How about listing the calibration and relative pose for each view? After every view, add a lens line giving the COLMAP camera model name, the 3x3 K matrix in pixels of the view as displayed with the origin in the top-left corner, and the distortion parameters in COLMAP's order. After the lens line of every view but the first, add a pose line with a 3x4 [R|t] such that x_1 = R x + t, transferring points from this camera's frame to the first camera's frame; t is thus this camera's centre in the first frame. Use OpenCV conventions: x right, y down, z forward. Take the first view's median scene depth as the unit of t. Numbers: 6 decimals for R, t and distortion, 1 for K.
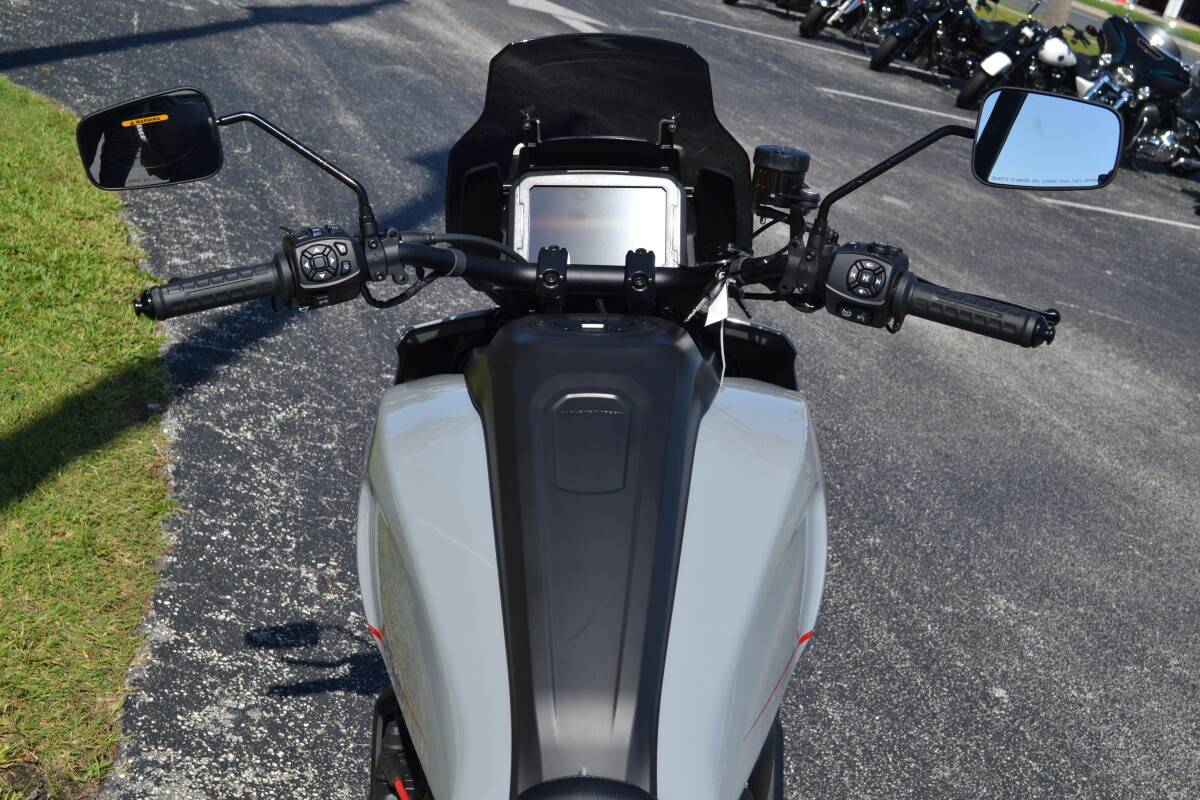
lens RADIAL K [[1538.3, 0, 600.0], [0, 1538.3, 400.0], [0, 0, 1]] dist [-0.029660, -0.020219]
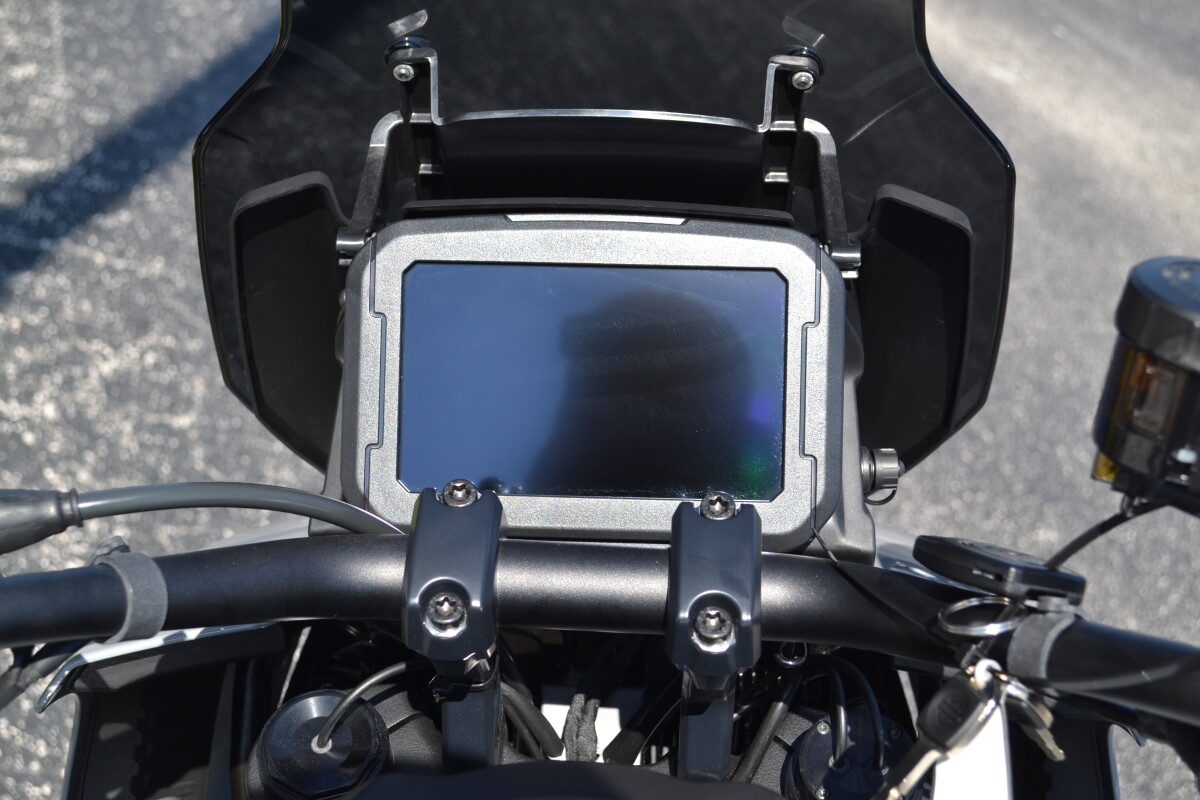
lens RADIAL K [[1855.8, 0, 600.0], [0, 1855.8, 400.0], [0, 0, 1]] dist [-0.033870, 0.062030]
pose [[0.999831, 0.006773, -0.017117, 0.003082], [-0.004485, 0.991463, 0.130313, -0.069428], [0.017853, -0.130214, 0.991325, 0.242206]]
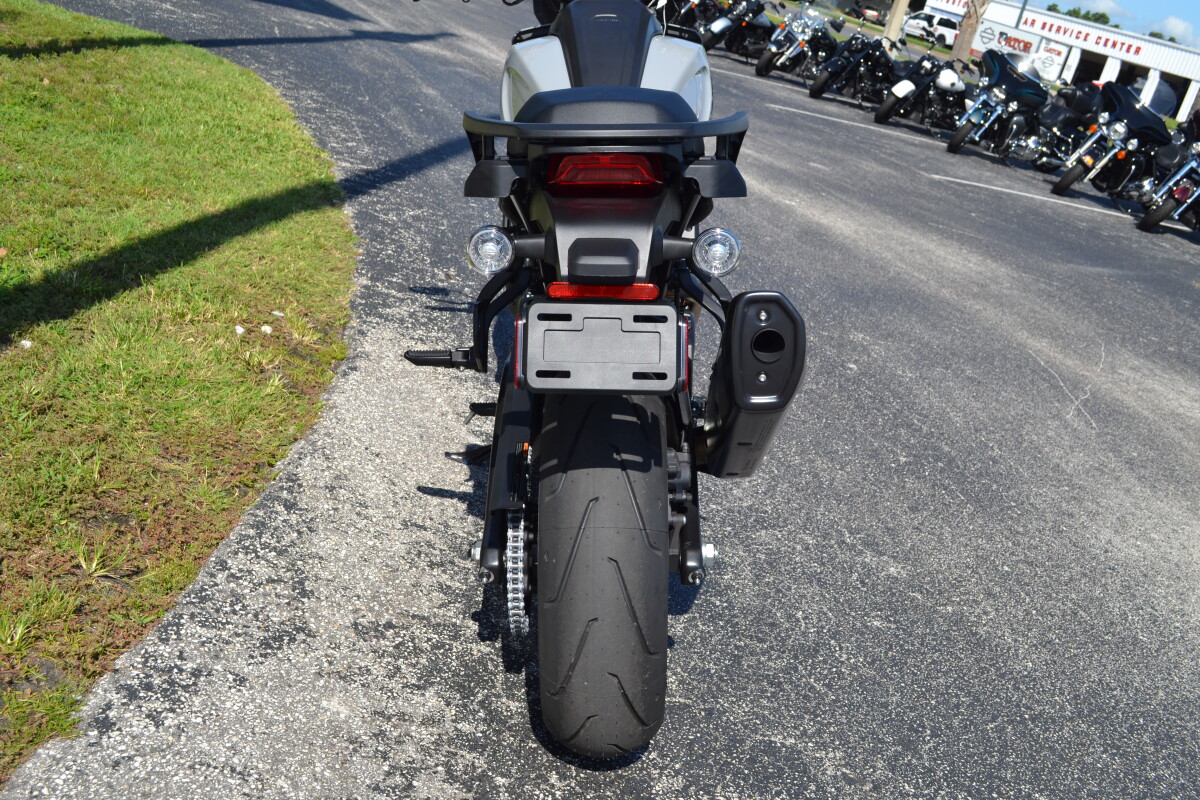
lens RADIAL K [[1255.3, 0, 600.0], [0, 1255.3, 400.0], [0, 0, 1]] dist [-0.068284, 0.031324]
pose [[0.999920, -0.012032, -0.004003, -0.004717], [0.012027, 0.999927, -0.001246, 0.197326], [0.004018, 0.001197, 0.999991, -0.302350]]
